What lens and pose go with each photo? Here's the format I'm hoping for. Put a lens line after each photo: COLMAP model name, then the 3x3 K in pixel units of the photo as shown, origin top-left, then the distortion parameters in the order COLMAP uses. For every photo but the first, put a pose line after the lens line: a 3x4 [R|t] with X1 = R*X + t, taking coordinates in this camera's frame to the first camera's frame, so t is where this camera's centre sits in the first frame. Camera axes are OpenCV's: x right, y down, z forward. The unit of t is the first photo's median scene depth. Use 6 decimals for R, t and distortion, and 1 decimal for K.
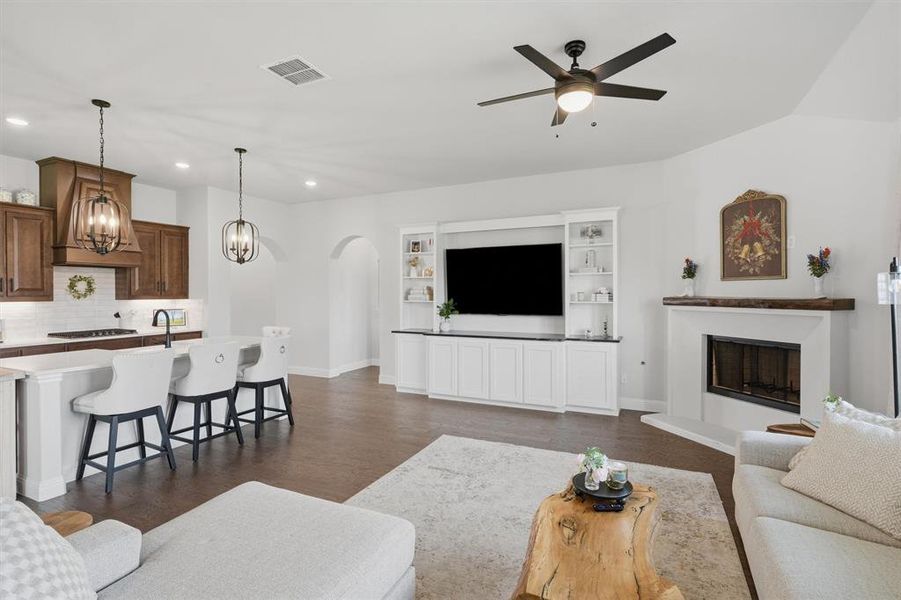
lens RADIAL K [[434.7, 0, 453.9], [0, 434.7, 296.6], [0, 0, 1]] dist [-0.002443, 0.000156]
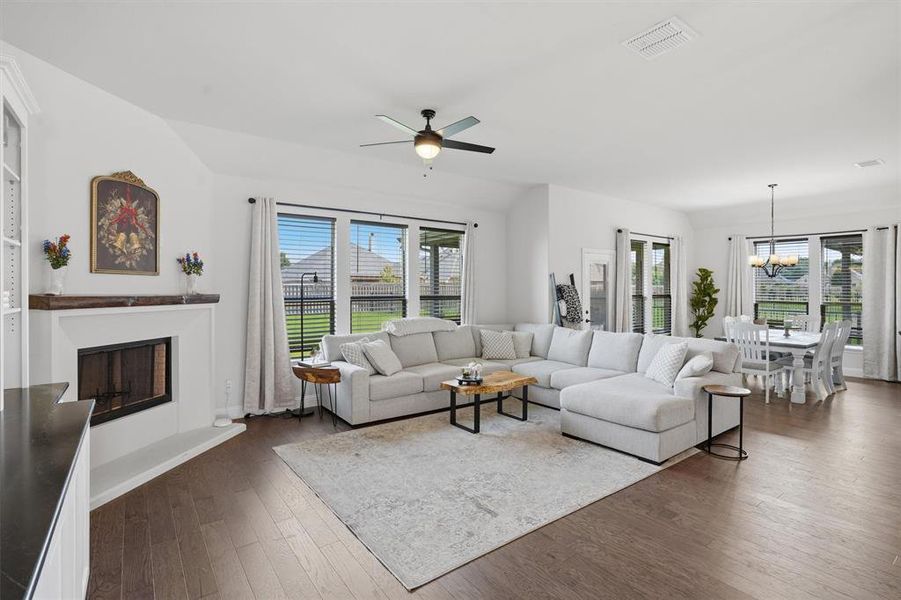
lens RADIAL K [[434.7, 0, 454.9], [0, 434.7, 291.2], [0, 0, 1]] dist [-0.002443, 0.000156]
pose [[-0.882495, 0.004160, 0.470304, -0.271003], [0.009576, 0.999913, 0.009125, -0.005720], [-0.470225, 0.012556, -0.882457, 1.300934]]
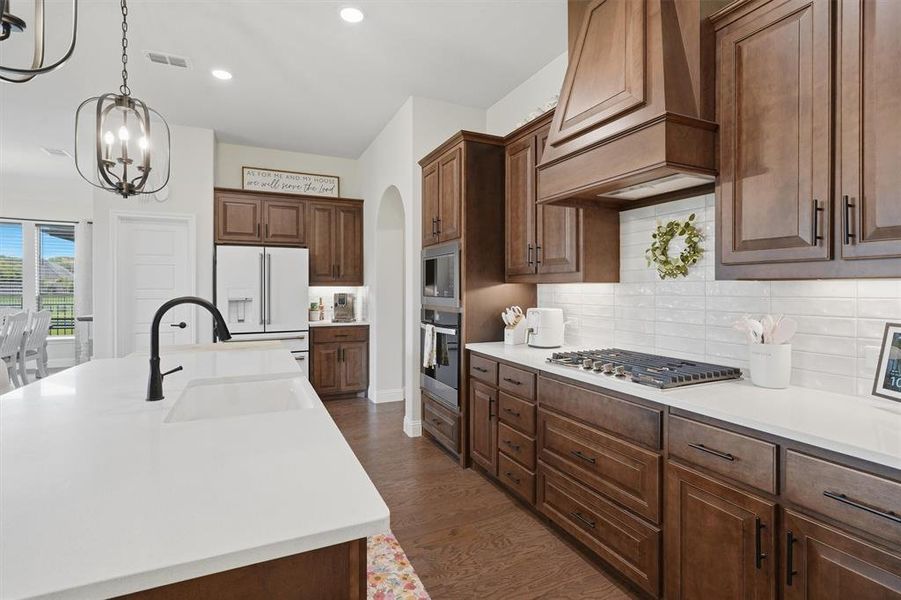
lens RADIAL K [[434.7, 0, 443.1], [0, 434.7, 286.1], [0, 0, 1]] dist [-0.002443, 0.000156]
pose [[-0.644362, 0.002949, -0.764715, -0.481113], [-0.007434, 0.999921, 0.010120, 0.012732], [0.764685, 0.012206, -0.644289, 1.304811]]
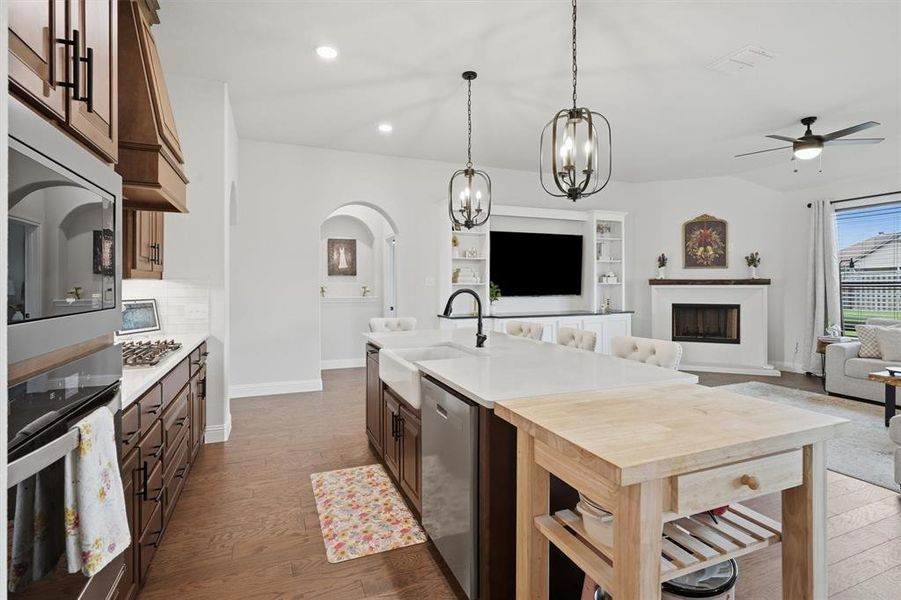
lens RADIAL K [[434.7, 0, 453.1], [0, 434.7, 280.1], [0, 0, 1]] dist [-0.002443, 0.000156]
pose [[0.668729, 0.007360, 0.743470, -1.067736], [0.007035, 0.999844, -0.016226, 0.023853], [-0.743473, 0.016082, 0.668573, 0.540007]]
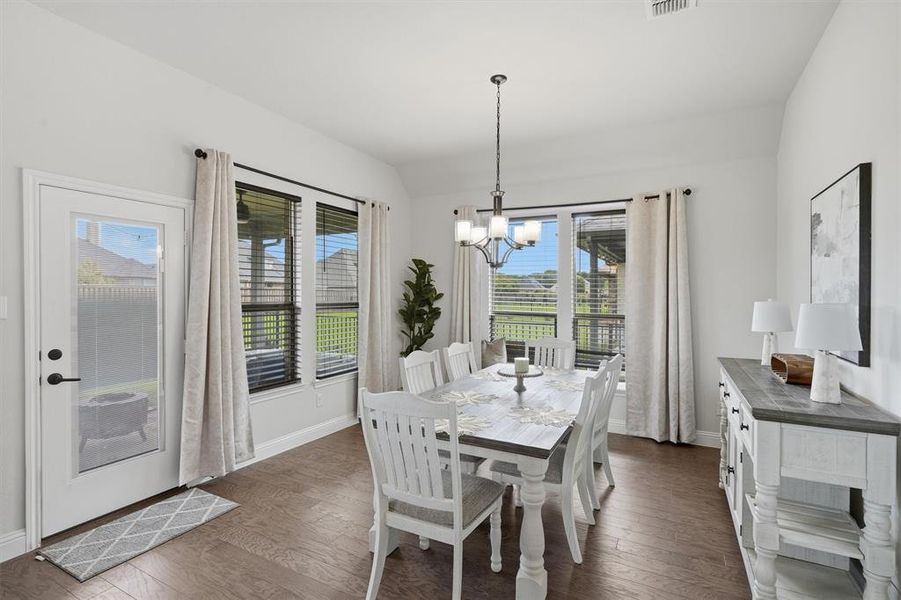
lens RADIAL K [[434.7, 0, 451.6], [0, 434.7, 300.2], [0, 0, 1]] dist [-0.002443, 0.000156]
pose [[-0.998882, 0.000119, 0.047265, -0.482750], [0.001083, 0.999792, 0.020370, 0.008431], [-0.047252, 0.020399, -0.998675, 0.243723]]
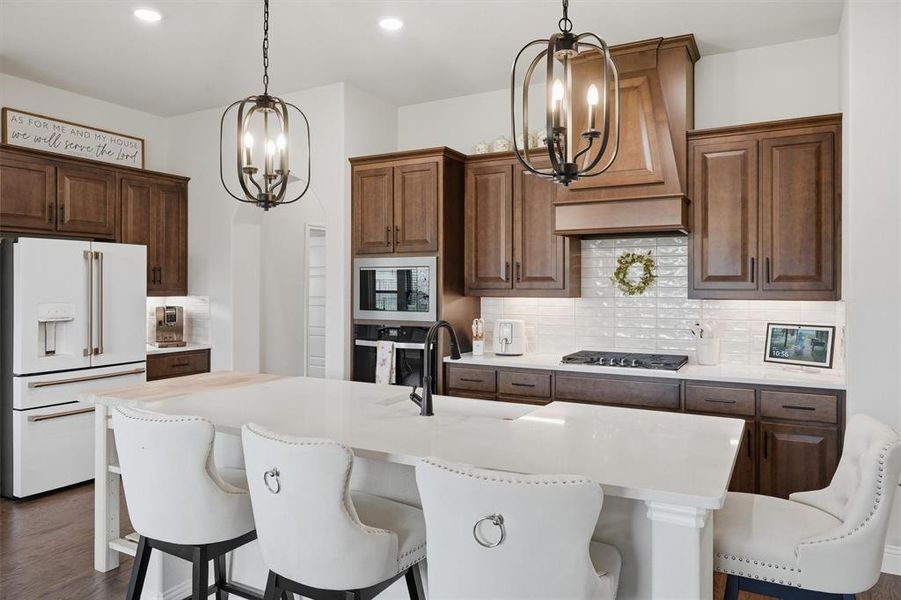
lens RADIAL K [[601.6, 0, 454.3], [0, 601.6, 284.5], [0, 0, 1]] dist [0.002727, -0.002409]
pose [[-0.064244, 0.001620, -0.997933, -0.080446], [-0.015049, 0.999883, 0.002592, -0.008066], [0.997821, 0.015184, -0.064212, 0.972805]]
